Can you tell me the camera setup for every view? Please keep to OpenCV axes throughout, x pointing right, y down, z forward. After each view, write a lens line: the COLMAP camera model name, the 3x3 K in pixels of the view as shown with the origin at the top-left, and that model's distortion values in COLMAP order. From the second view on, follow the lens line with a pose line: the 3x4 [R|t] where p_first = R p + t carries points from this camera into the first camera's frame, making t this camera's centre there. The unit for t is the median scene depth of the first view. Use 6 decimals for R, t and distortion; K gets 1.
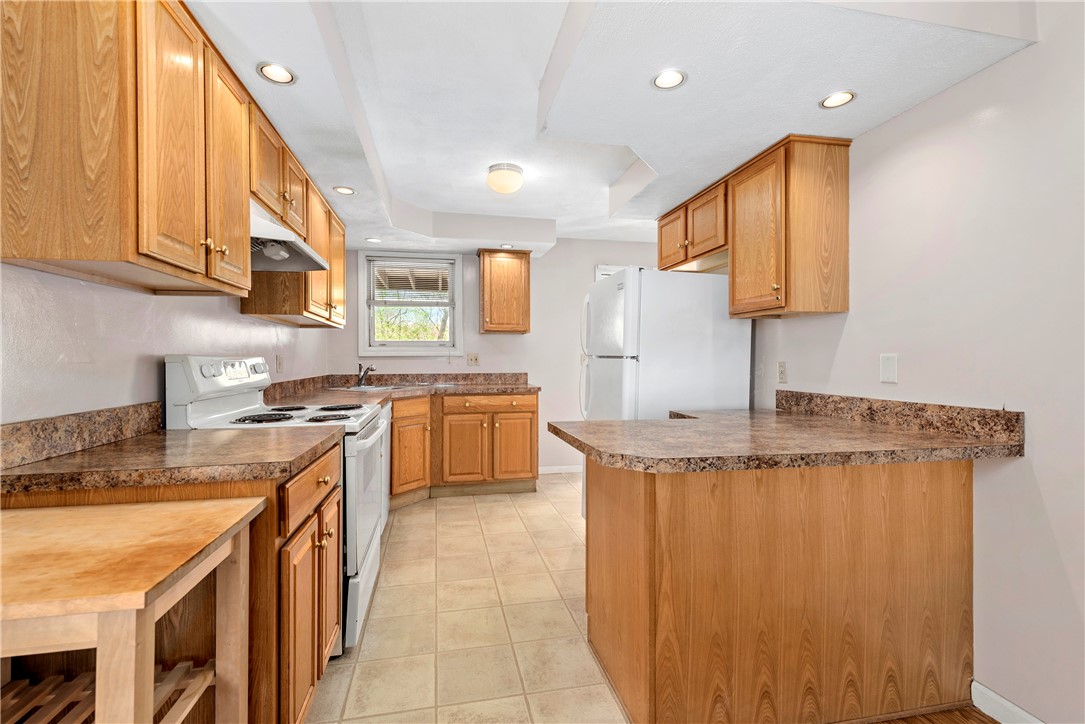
lens RADIAL K [[475.6, 0, 534.5], [0, 475.6, 369.6], [0, 0, 1]] dist [0.003003, 0.000205]
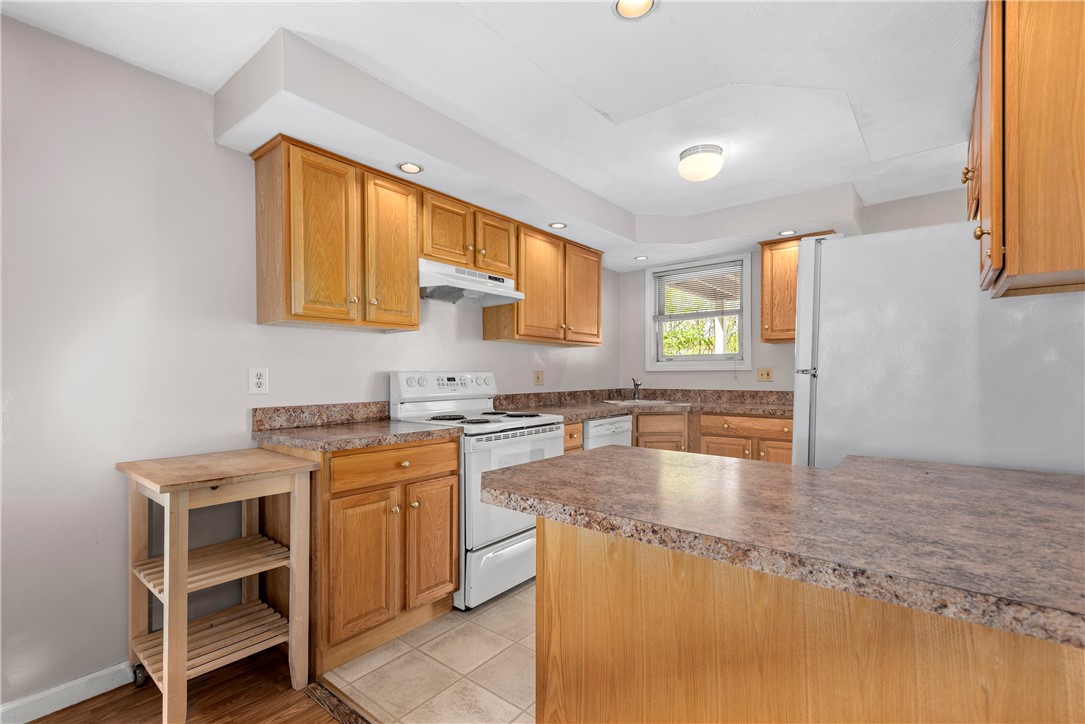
lens RADIAL K [[475.6, 0, 534.5], [0, 475.6, 369.6], [0, 0, 1]] dist [0.003003, 0.000205]
pose [[0.628063, -0.007656, -0.778125, 0.319330], [-0.016276, 0.999604, -0.022973, -0.003996], [0.777992, 0.027093, 0.627690, 0.175165]]
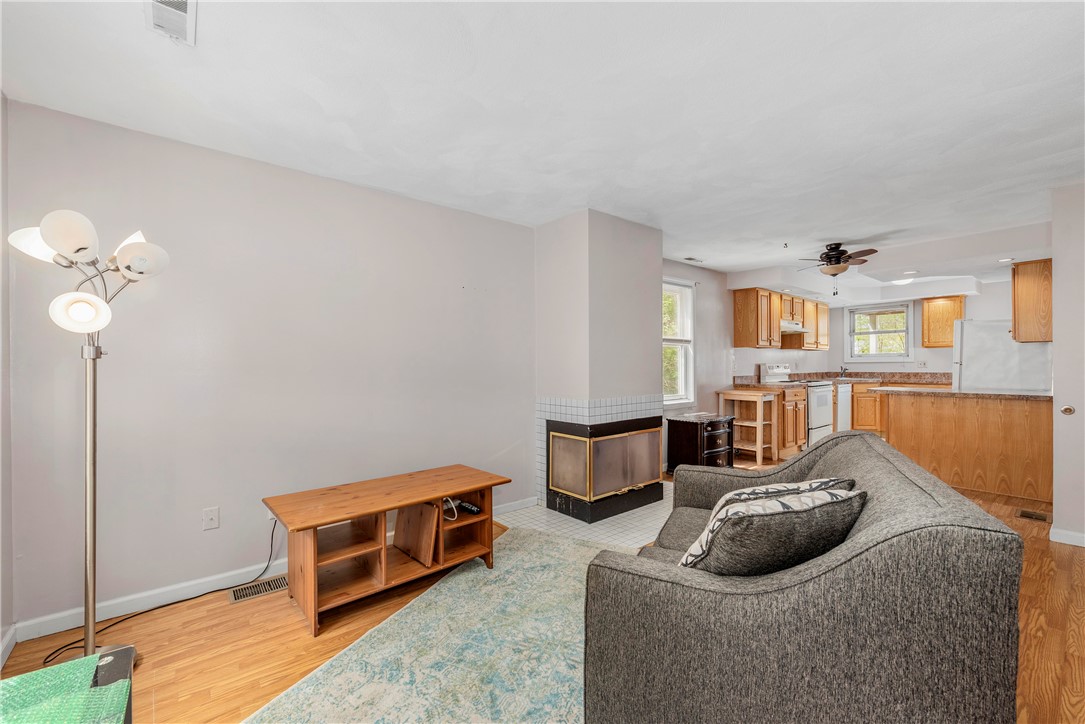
lens RADIAL K [[434.1, 0, 538.1], [0, 434.1, 360.9], [0, 0, 1]] dist [0.002462, 0.000014]
pose [[0.459623, -0.008841, -0.888070, 0.693765], [-0.016292, 0.999698, -0.018384, 0.019909], [0.887965, 0.022918, 0.459340, -1.009025]]
